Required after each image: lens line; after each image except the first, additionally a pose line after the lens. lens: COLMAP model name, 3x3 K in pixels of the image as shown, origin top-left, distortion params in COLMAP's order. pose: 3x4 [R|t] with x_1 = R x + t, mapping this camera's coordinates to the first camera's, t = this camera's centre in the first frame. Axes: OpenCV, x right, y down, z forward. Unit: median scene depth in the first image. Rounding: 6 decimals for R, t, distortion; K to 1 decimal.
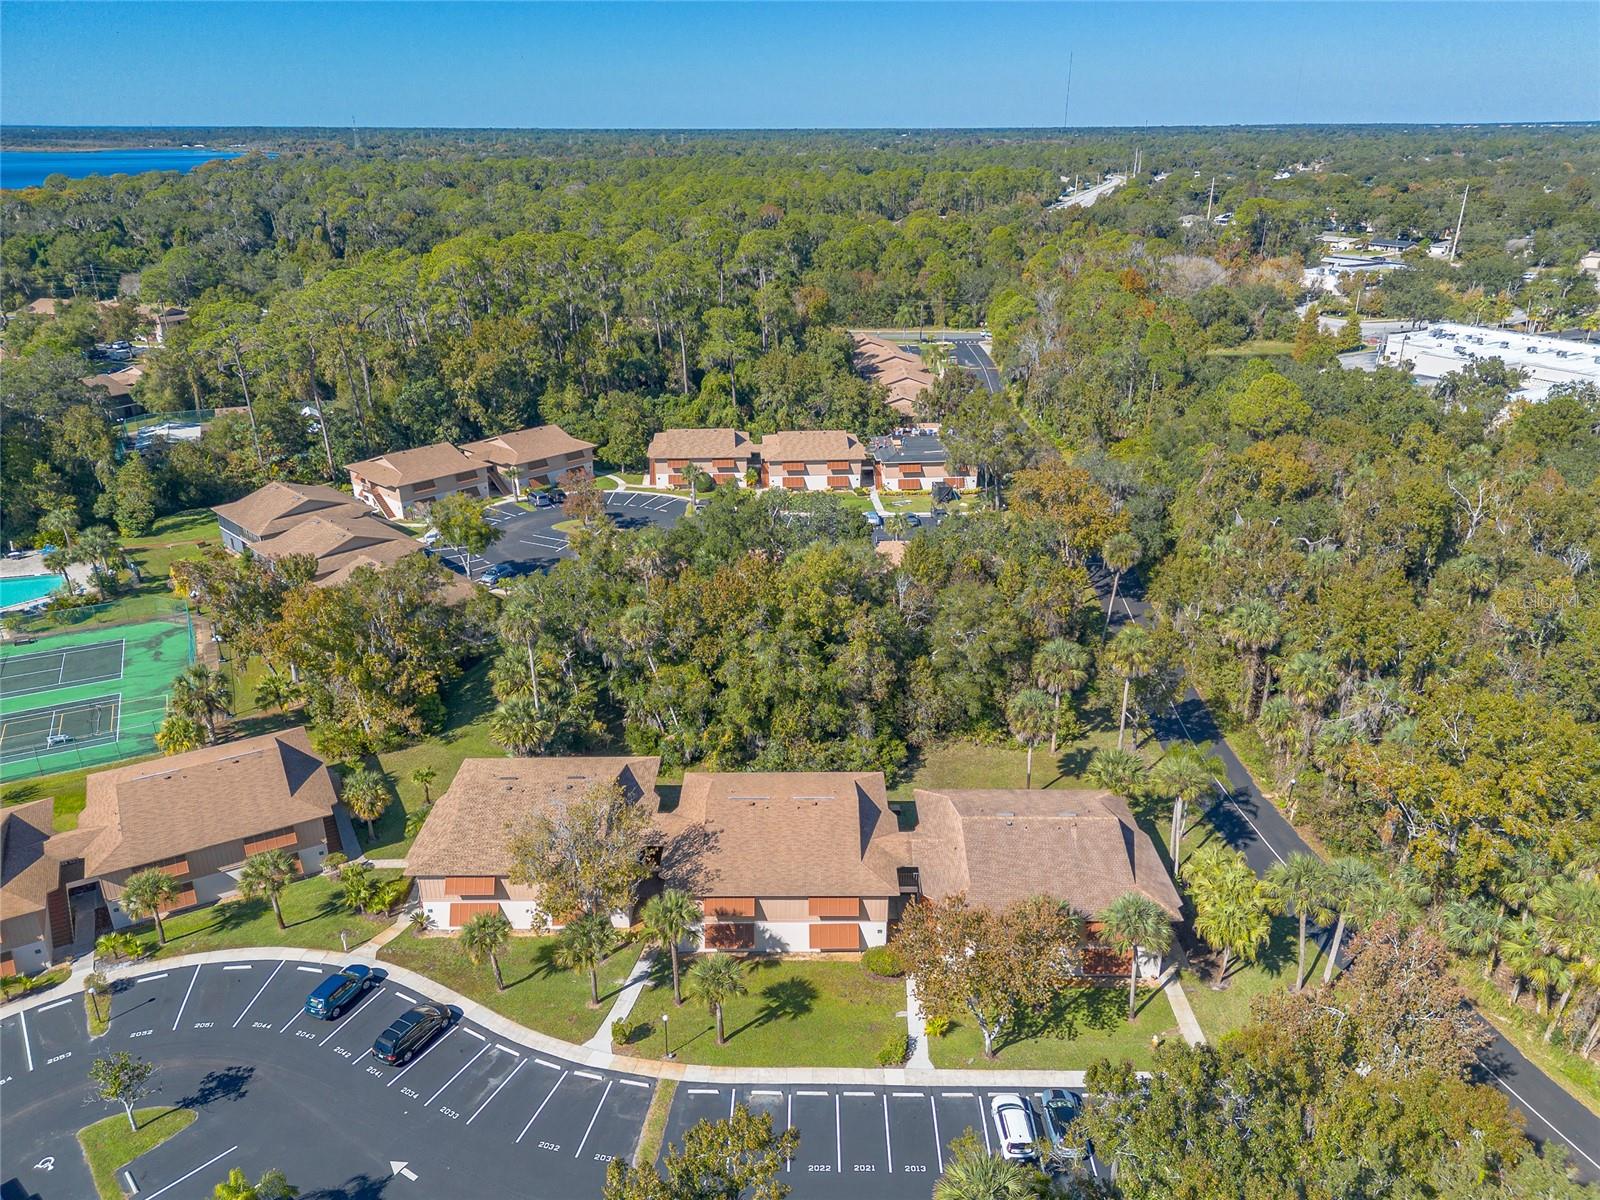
lens RADIAL K [[1124.6, 0, 800.0], [0, 1124.6, 600.0], [0, 0, 1]] dist [0.071232, -0.071753]
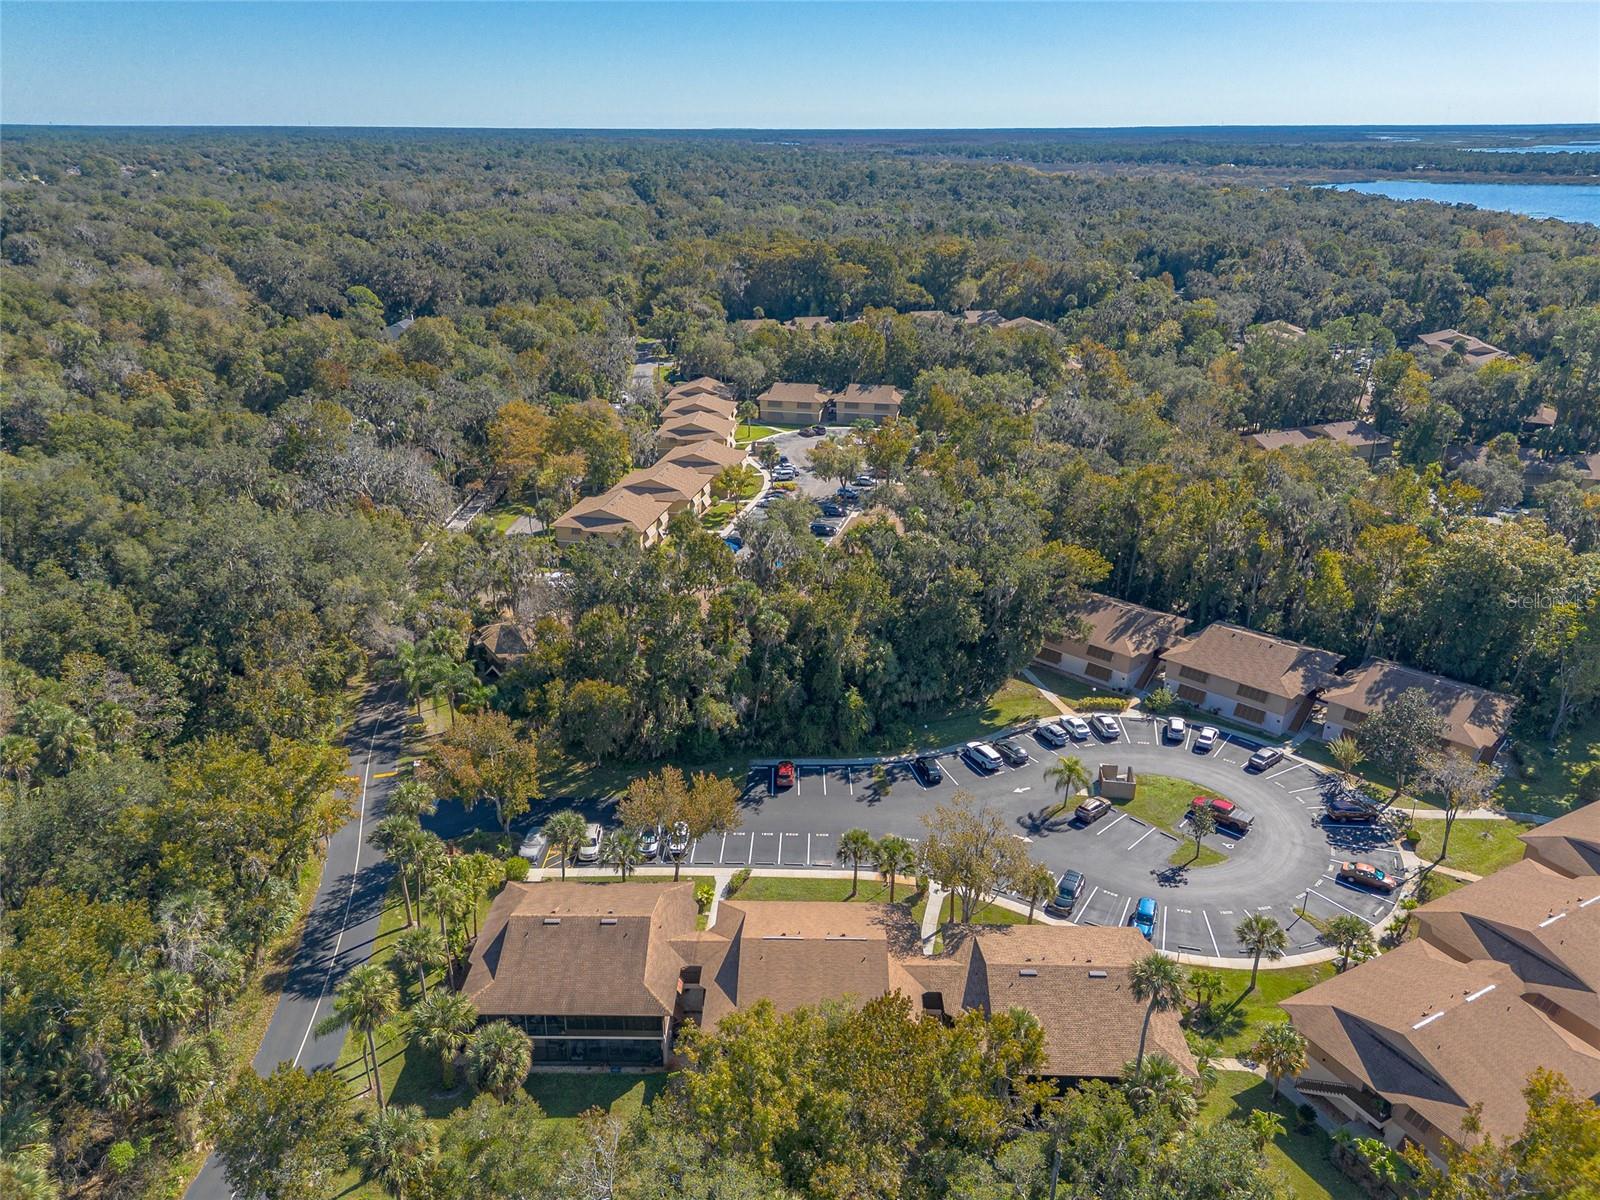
lens RADIAL K [[1130.3, 0, 791.8], [0, 1130.3, 594.2], [0, 0, 1]] dist [0.089036, -0.090834]
pose [[-0.999795, -0.007652, 0.018758, -0.005157], [0.007852, 0.707190, 0.706980, -0.360917], [-0.018675, 0.706982, -0.706985, 0.693580]]
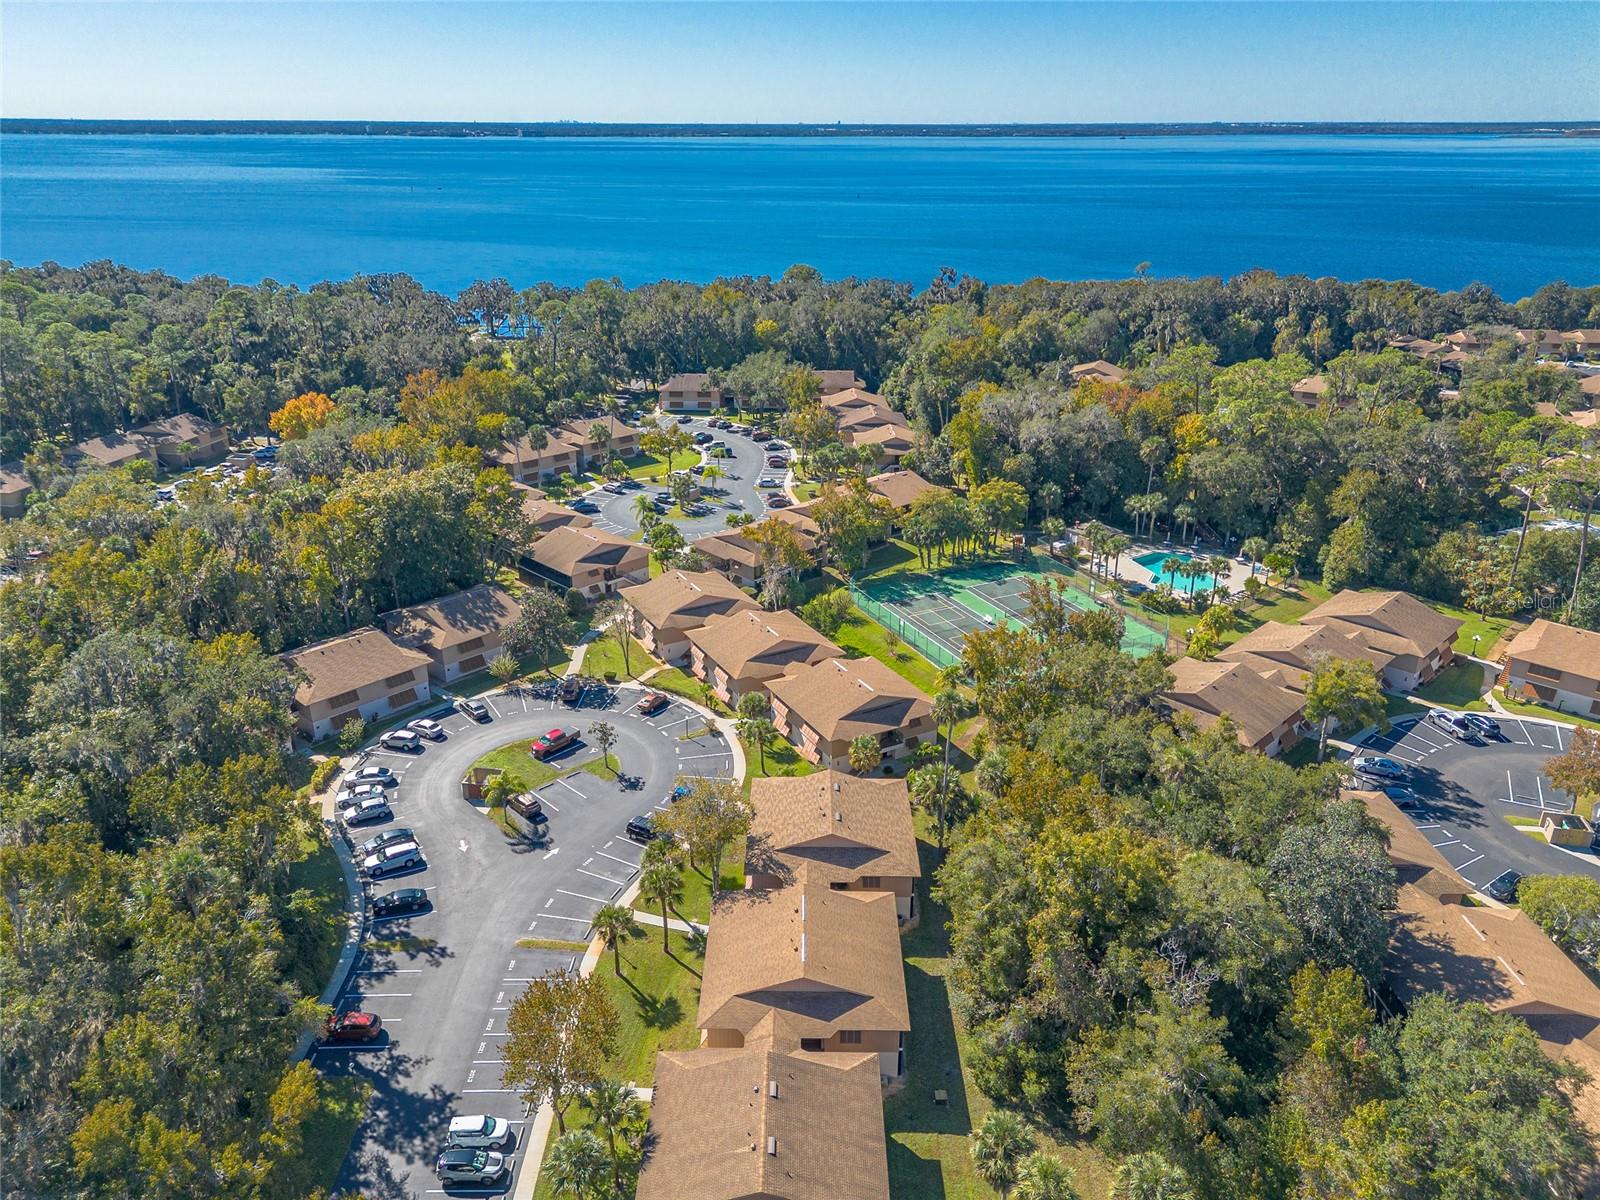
lens RADIAL K [[1126.1, 0, 797.5], [0, 1126.1, 604.6], [0, 0, 1]] dist [0.084640, -0.079089]
pose [[-0.008327, 0.390332, -0.920637, 0.395822], [-0.387585, 0.847438, 0.362803, -0.218463], [0.921796, 0.359846, 0.144230, 0.331920]]
